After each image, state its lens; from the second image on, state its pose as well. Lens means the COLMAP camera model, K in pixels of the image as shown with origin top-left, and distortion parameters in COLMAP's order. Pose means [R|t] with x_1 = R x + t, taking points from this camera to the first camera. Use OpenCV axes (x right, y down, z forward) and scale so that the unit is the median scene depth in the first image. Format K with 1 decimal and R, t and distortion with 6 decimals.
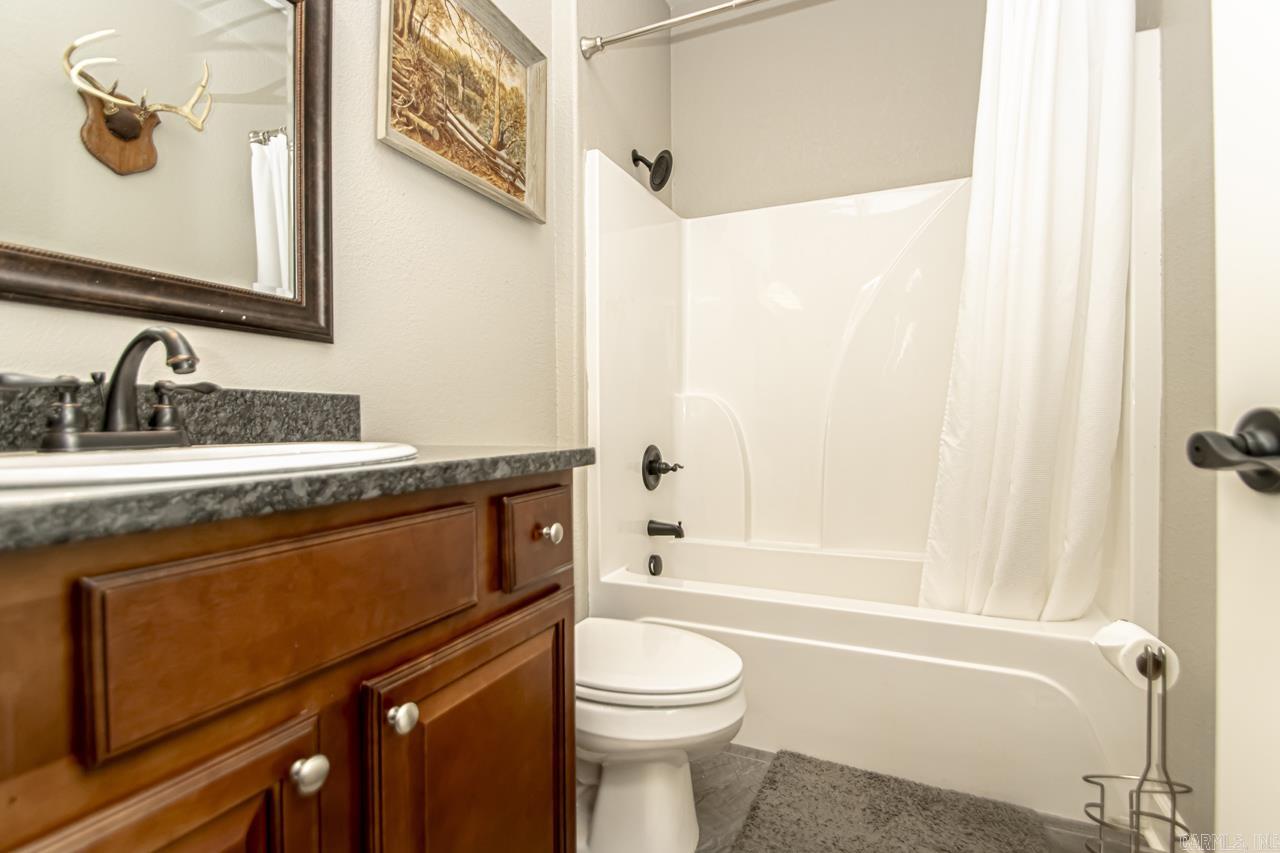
lens RADIAL K [[608.3, 0, 647.1], [0, 608.3, 430.9], [0, 0, 1]] dist [0.023622, -0.018847]
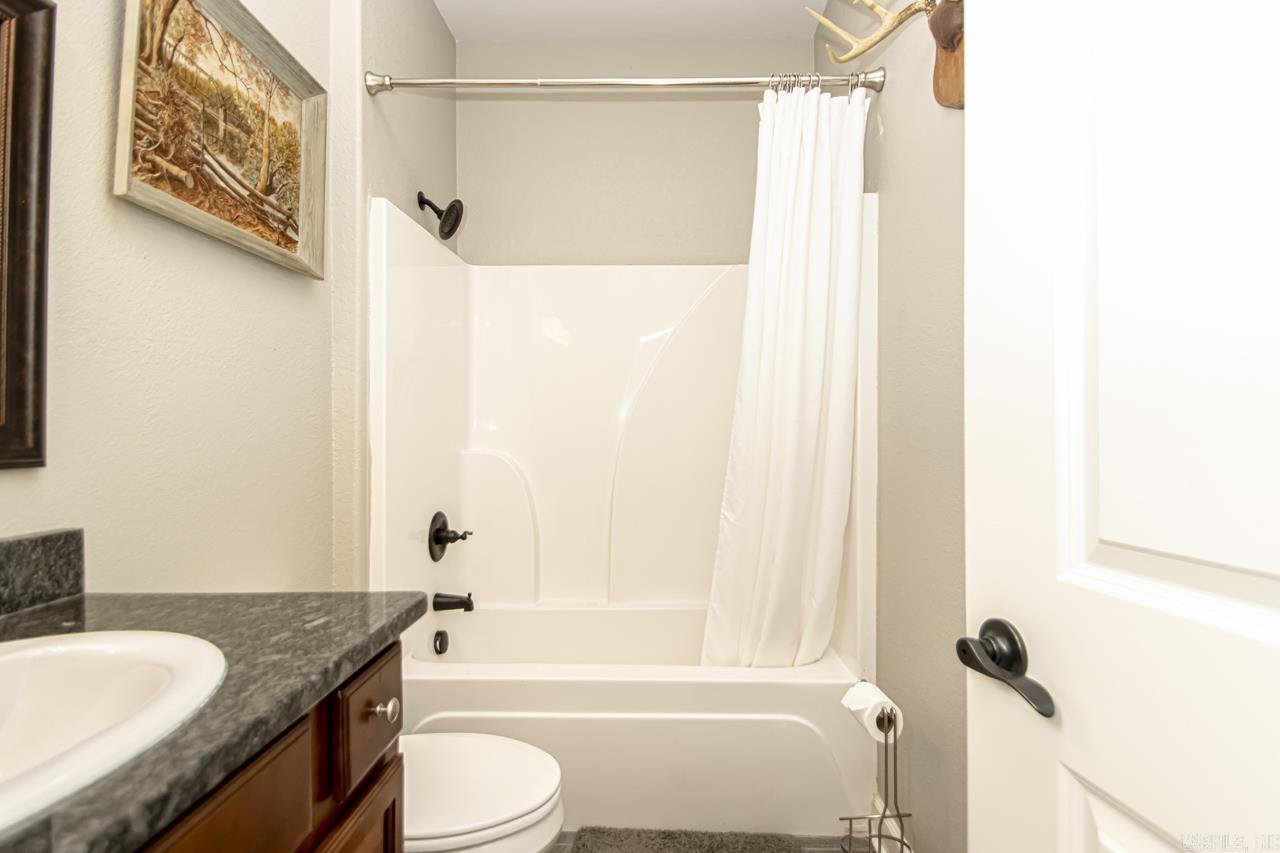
lens RADIAL K [[615.4, 0, 655.6], [0, 615.4, 429.7], [0, 0, 1]] dist [0.035054, -0.025657]
pose [[0.918980, 0.012493, 0.394106, -0.089852], [-0.007527, 0.999872, -0.014144, -0.135153], [-0.394232, 0.010032, 0.918956, -0.004592]]
